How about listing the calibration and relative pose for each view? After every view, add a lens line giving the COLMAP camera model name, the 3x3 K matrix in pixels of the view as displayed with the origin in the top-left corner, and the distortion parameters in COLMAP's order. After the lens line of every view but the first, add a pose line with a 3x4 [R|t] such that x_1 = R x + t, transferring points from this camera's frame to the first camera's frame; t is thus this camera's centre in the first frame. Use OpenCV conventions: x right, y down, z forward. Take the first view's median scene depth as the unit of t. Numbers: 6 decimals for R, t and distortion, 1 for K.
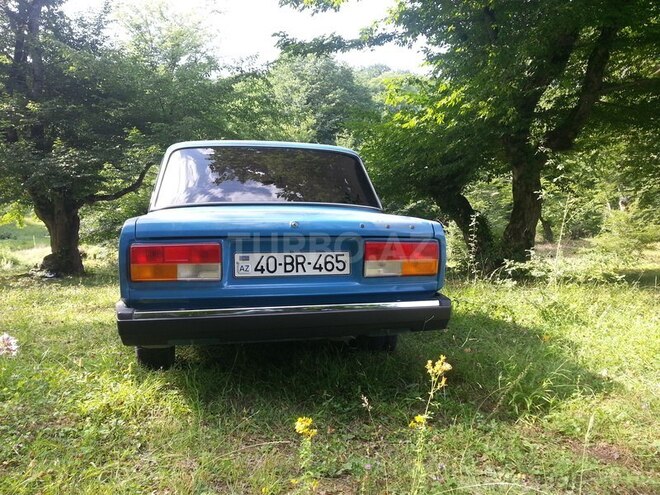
lens RADIAL K [[543.6, 0, 330.0], [0, 543.6, 247.5], [0, 0, 1]] dist [0.099621, -0.168322]
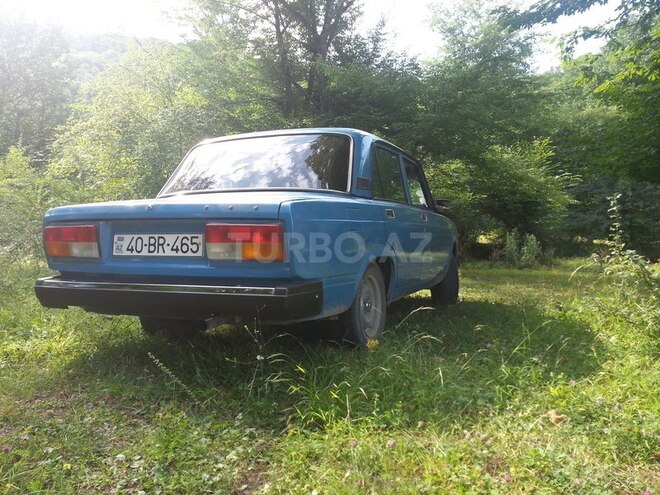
lens RADIAL K [[542.5, 0, 330.5], [0, 542.5, 227.6], [0, 0, 1]] dist [0.093535, -0.001098]
pose [[0.816162, -0.000425, -0.577823, 0.811141], [-0.016029, 0.999598, -0.023376, 0.015612], [0.577601, 0.028340, 0.815827, 0.321250]]
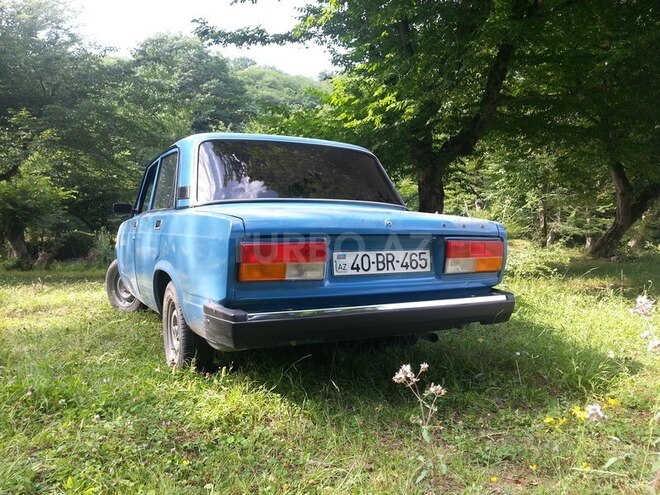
lens RADIAL K [[543.6, 0, 330.0], [0, 543.6, 247.5], [0, 0, 1]] dist [0.099621, -0.168322]
pose [[0.968543, -0.000291, 0.248845, -0.411580], [-0.001889, 0.999962, 0.008521, -0.005465], [-0.248838, -0.008723, 0.968506, 0.039903]]
